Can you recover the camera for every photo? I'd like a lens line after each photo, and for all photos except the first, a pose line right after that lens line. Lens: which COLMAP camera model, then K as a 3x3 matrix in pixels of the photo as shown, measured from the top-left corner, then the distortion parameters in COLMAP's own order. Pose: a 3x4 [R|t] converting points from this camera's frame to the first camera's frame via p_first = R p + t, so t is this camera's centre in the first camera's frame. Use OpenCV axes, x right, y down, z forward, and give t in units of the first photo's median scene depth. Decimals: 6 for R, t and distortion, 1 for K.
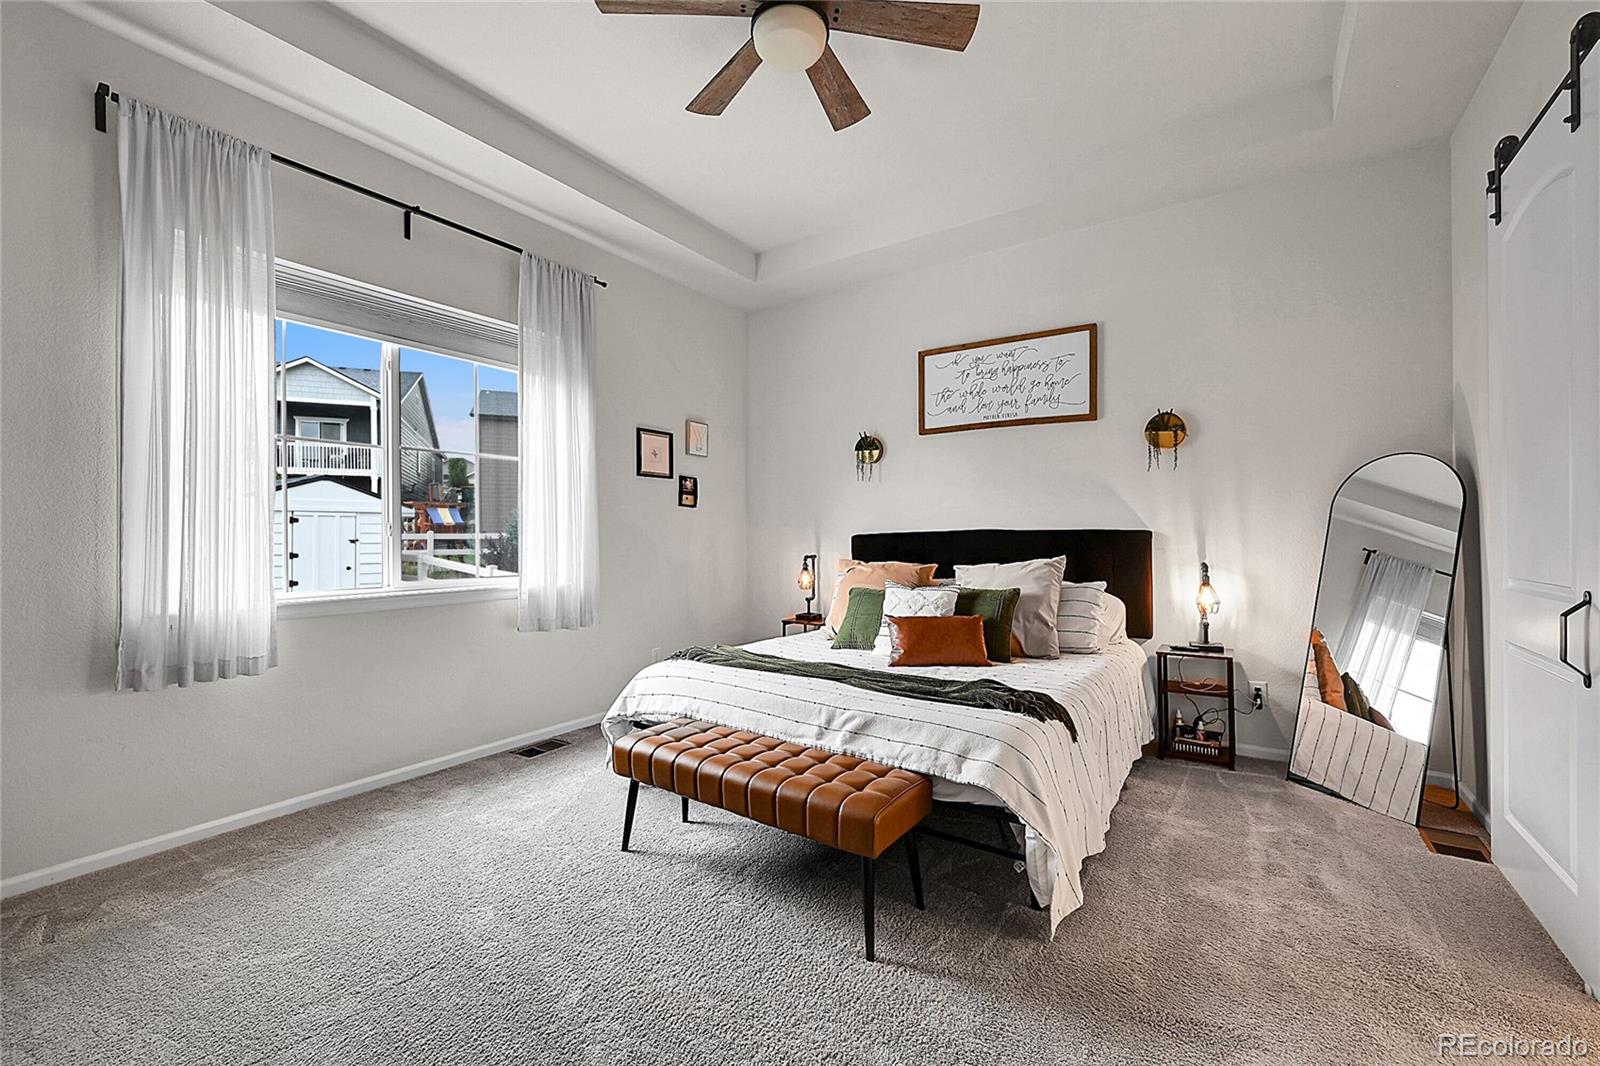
lens RADIAL K [[675.0, 0, 800.6], [0, 675.0, 538.4], [0, 0, 1]] dist [-0.002826, 0.001112]
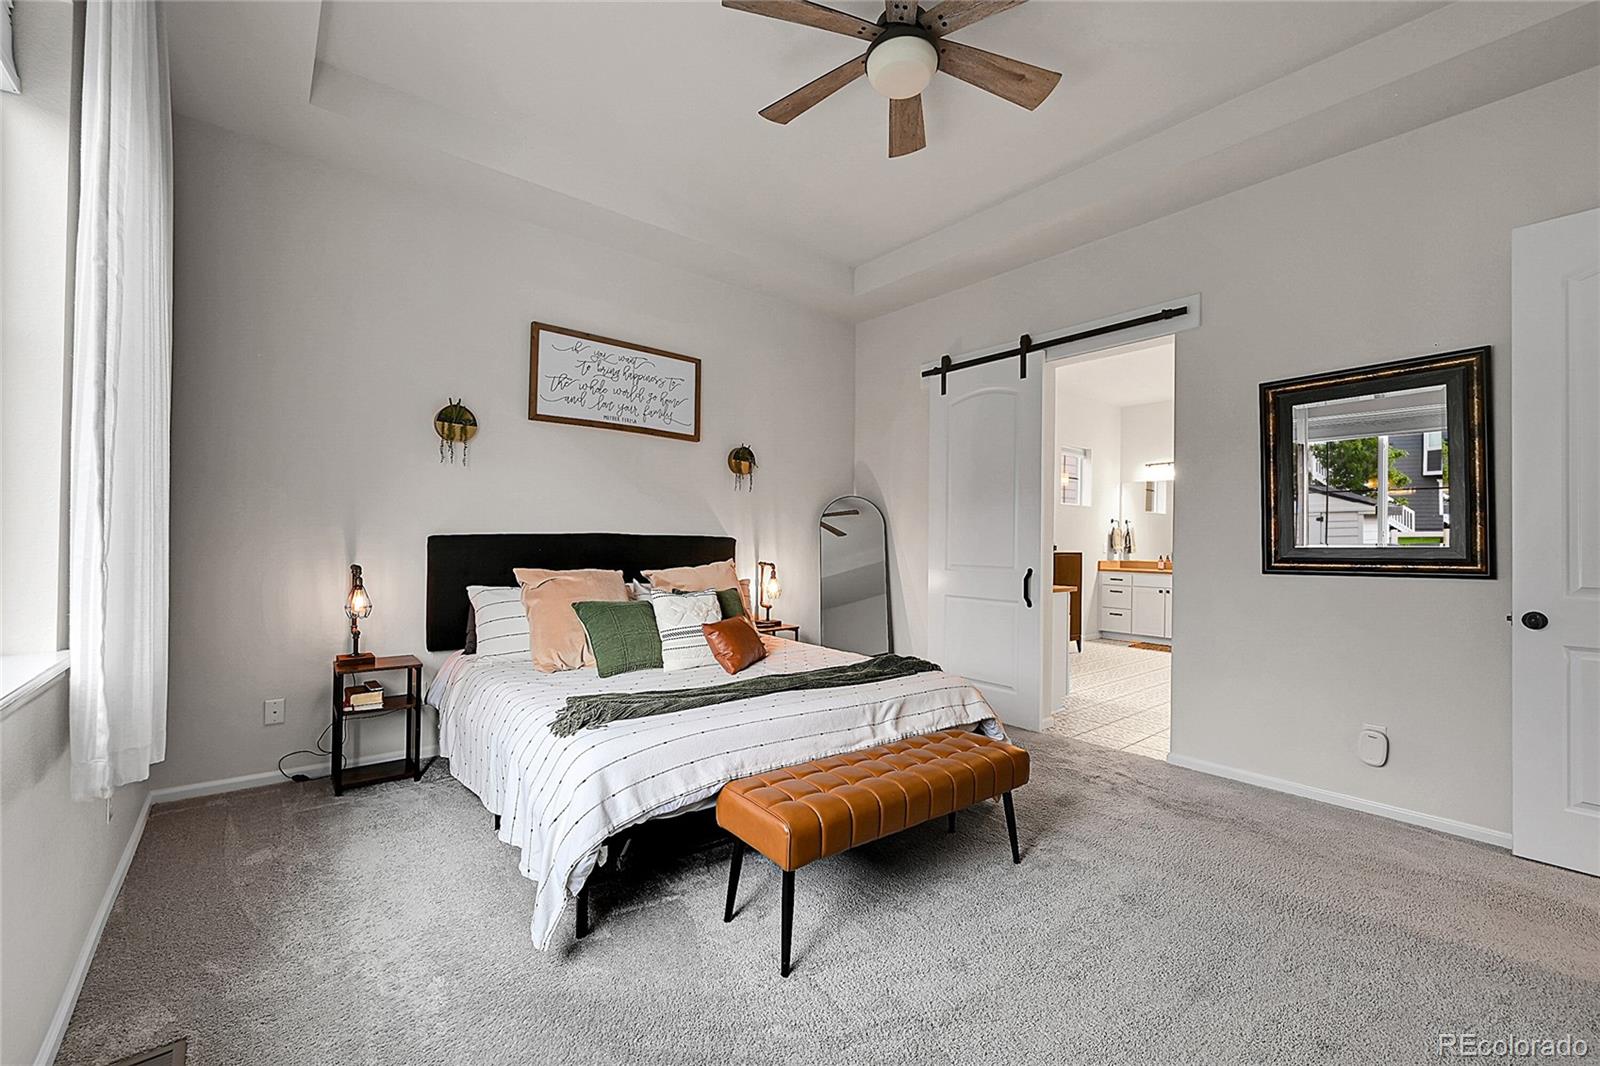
lens RADIAL K [[675.0, 0, 798.2], [0, 675.0, 531.8], [0, 0, 1]] dist [-0.002826, 0.001112]
pose [[0.246680, 0.021744, 0.968853, -0.614932], [-0.009699, 0.999754, -0.019968, 0.001418], [-0.969048, -0.004471, 0.246831, 0.515604]]
